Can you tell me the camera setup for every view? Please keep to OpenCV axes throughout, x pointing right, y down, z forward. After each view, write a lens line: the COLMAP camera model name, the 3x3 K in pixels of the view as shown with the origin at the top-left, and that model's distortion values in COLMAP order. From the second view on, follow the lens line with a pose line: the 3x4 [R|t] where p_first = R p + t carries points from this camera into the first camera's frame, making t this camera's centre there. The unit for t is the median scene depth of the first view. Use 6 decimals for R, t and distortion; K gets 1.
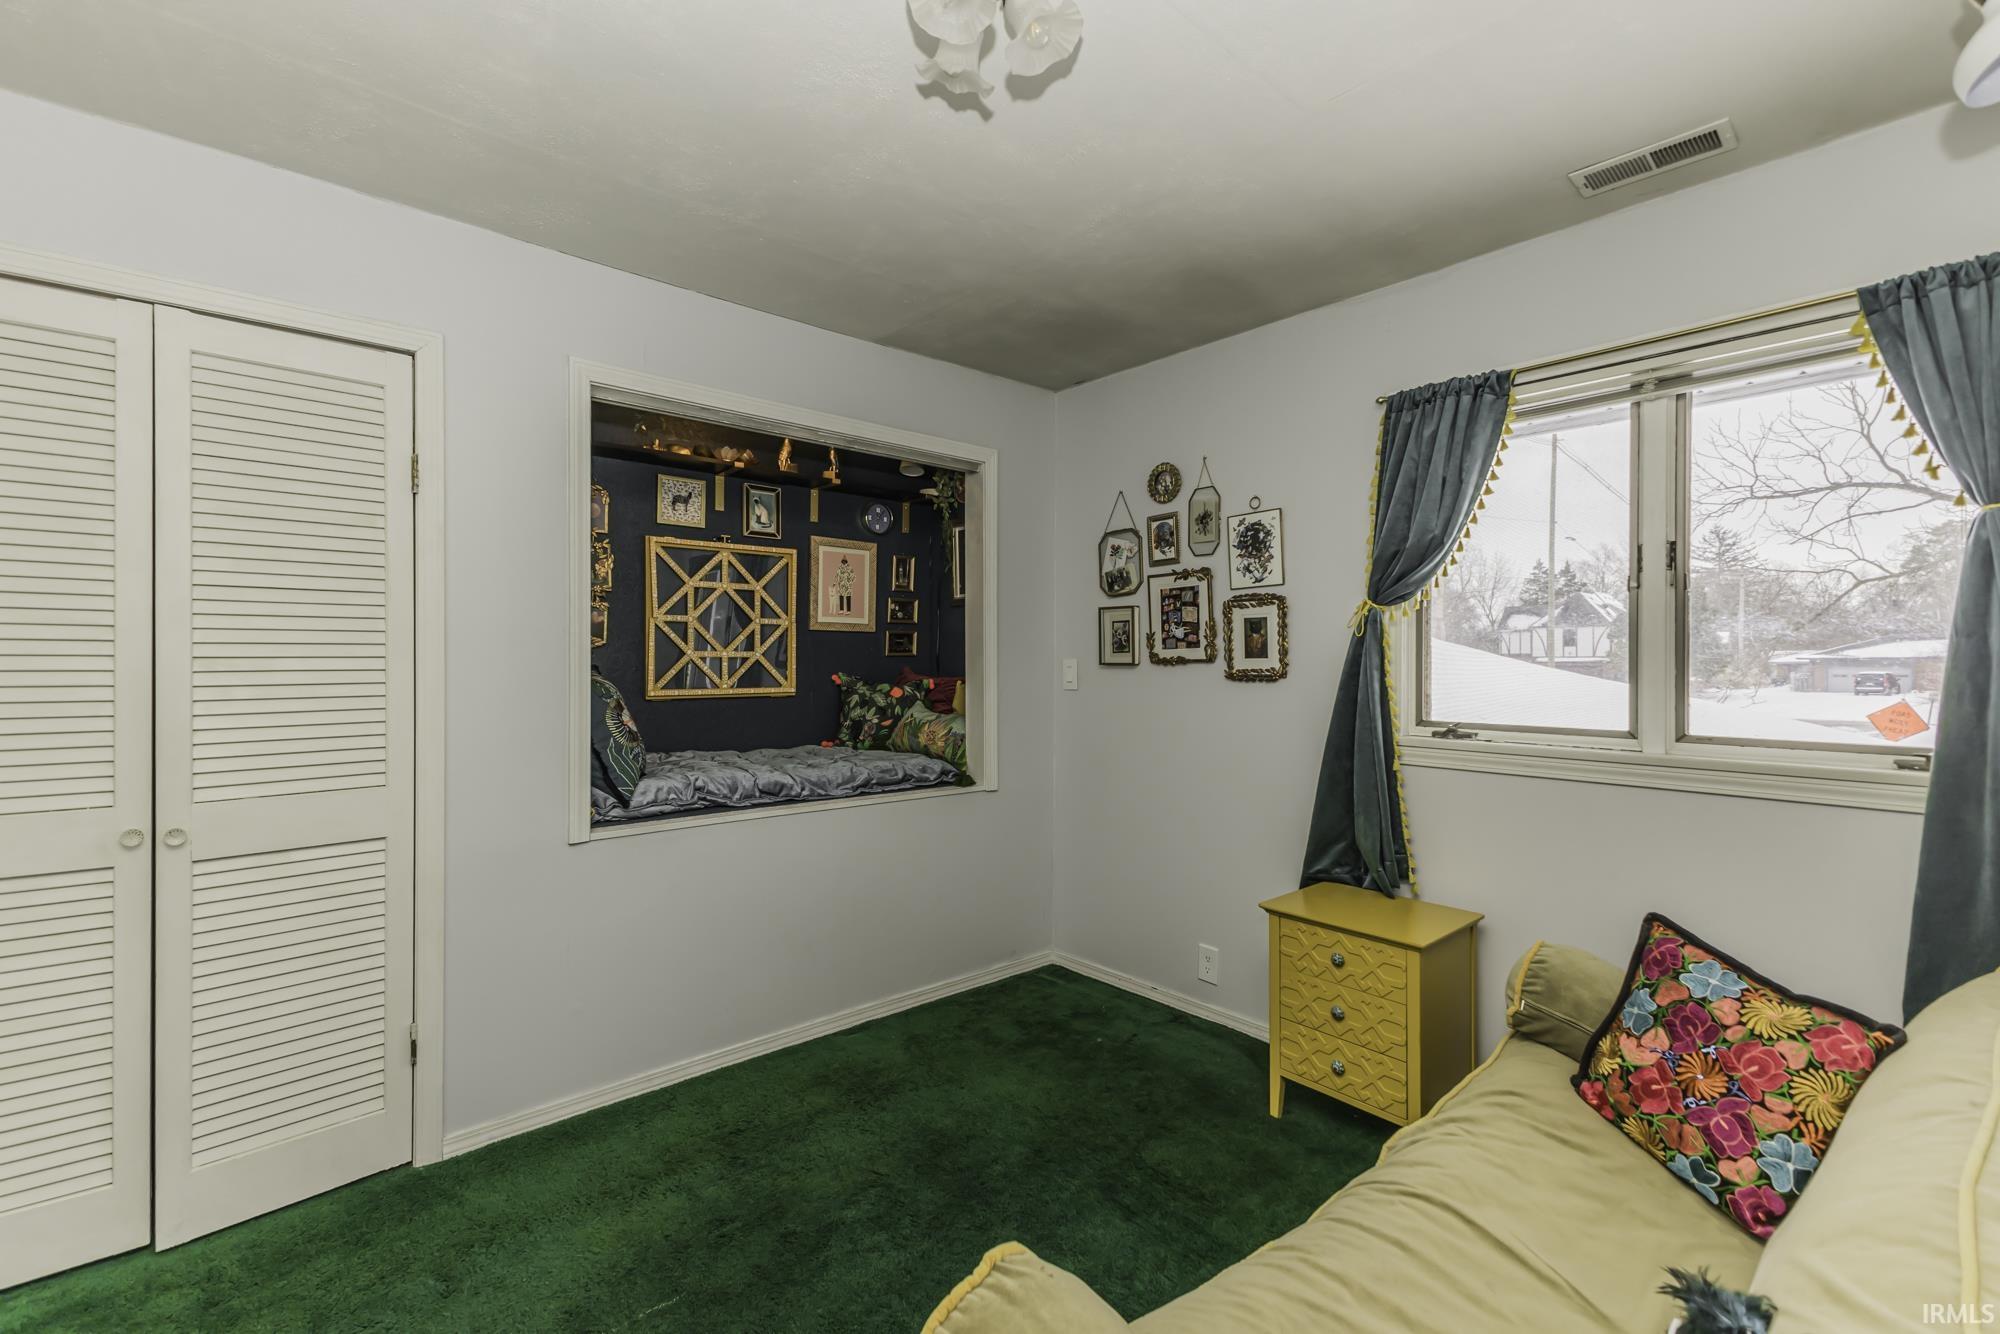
lens RADIAL K [[856.9, 0, 1001.3], [0, 856.9, 655.9], [0, 0, 1]] dist [-0.000822, -0.000129]
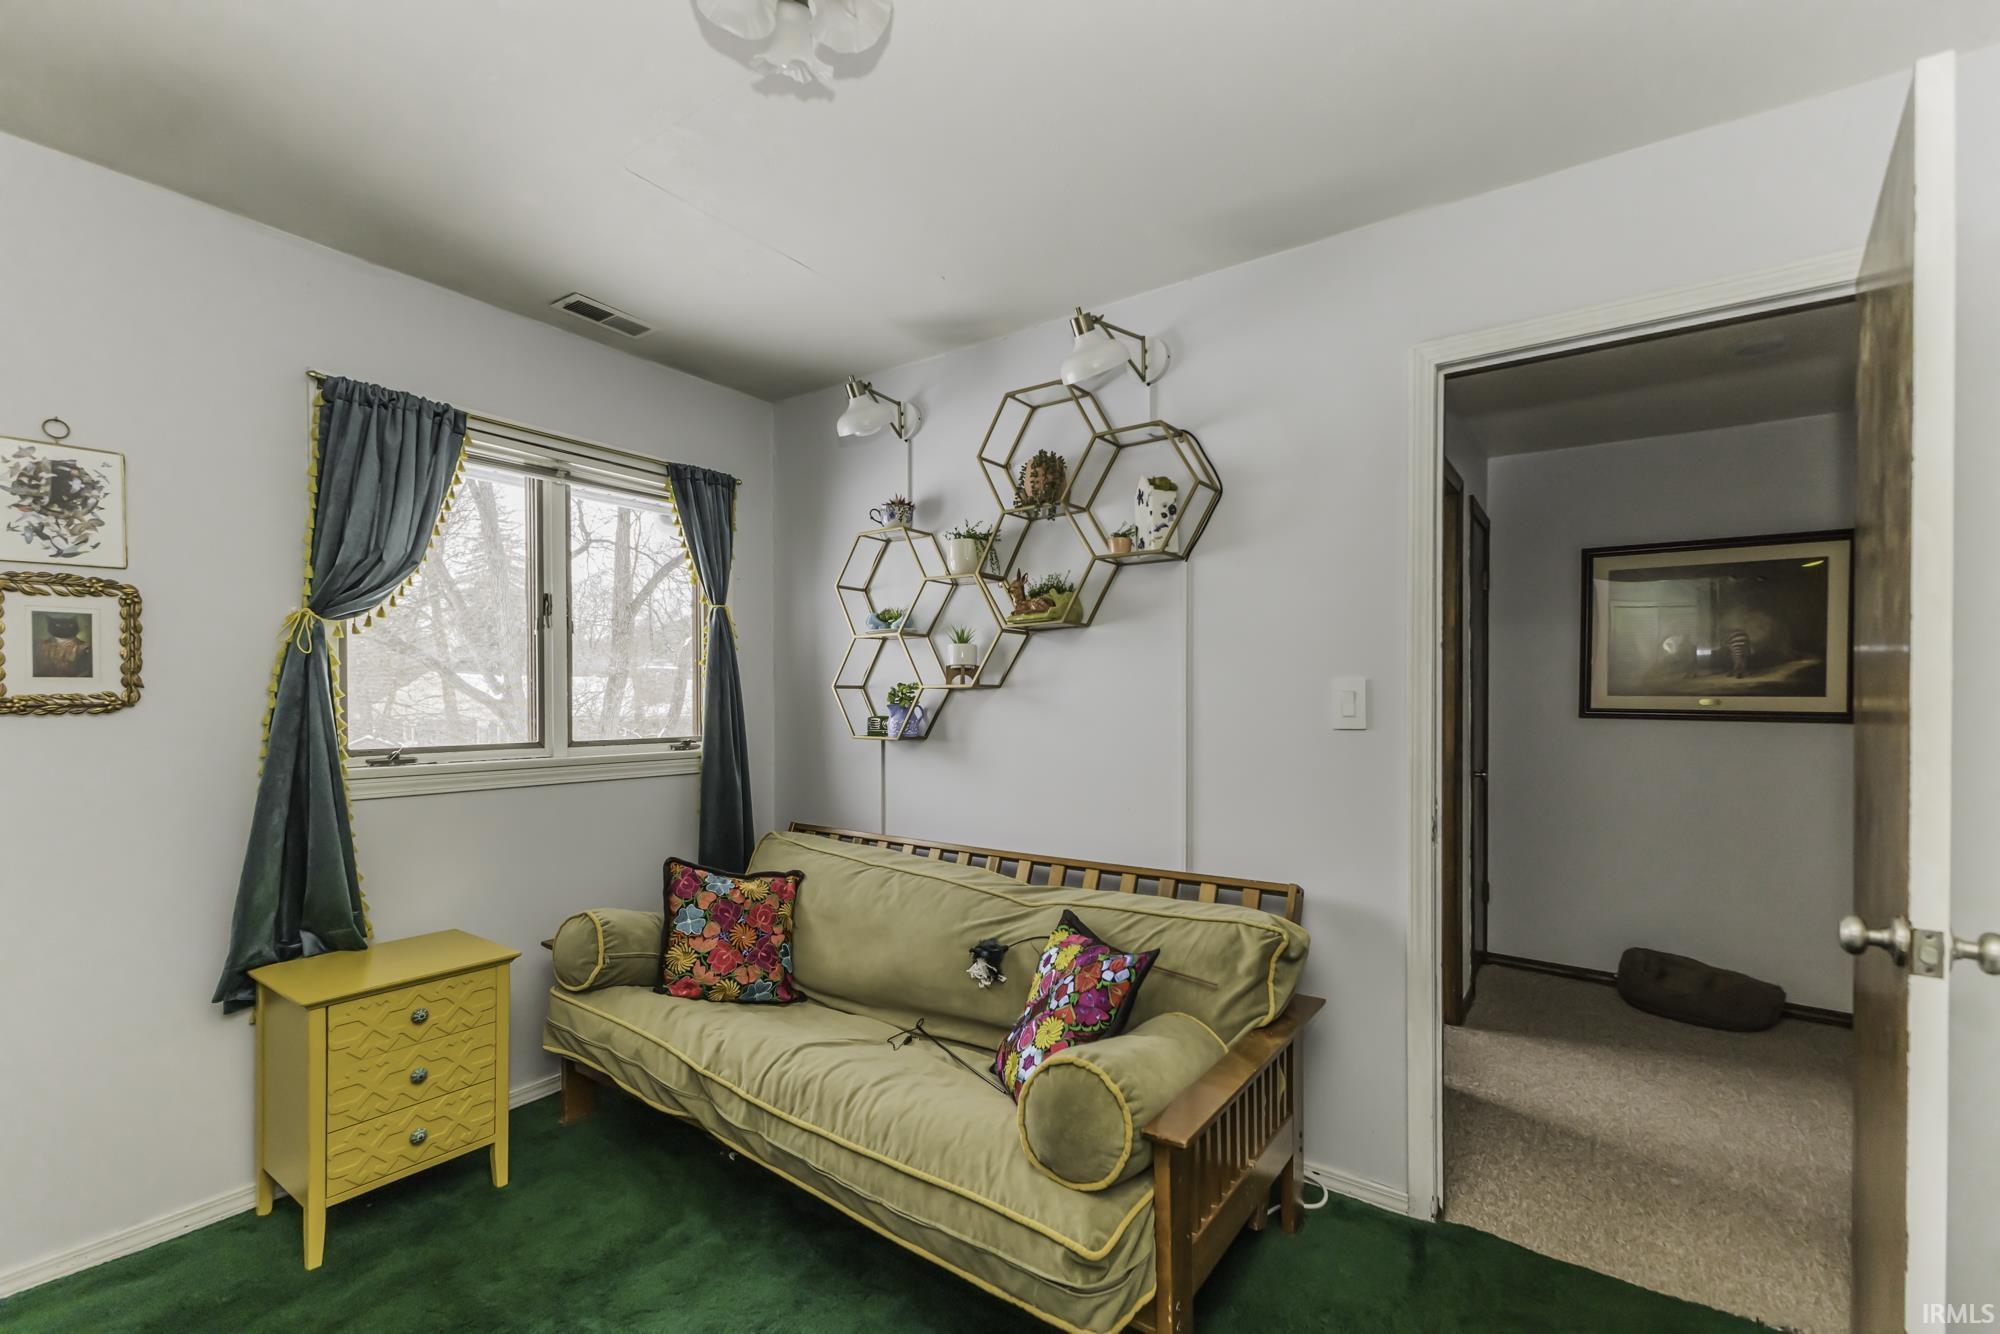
lens RADIAL K [[840.9, 0, 1000.4], [0, 840.9, 700.8], [0, 0, 1]] dist [-0.000199, -0.000025]
pose [[-0.232094, -0.010414, 0.972638, -0.476378], [-0.010010, 0.999915, 0.008317, 0.008188], [-0.972642, -0.007806, -0.232179, 0.484401]]
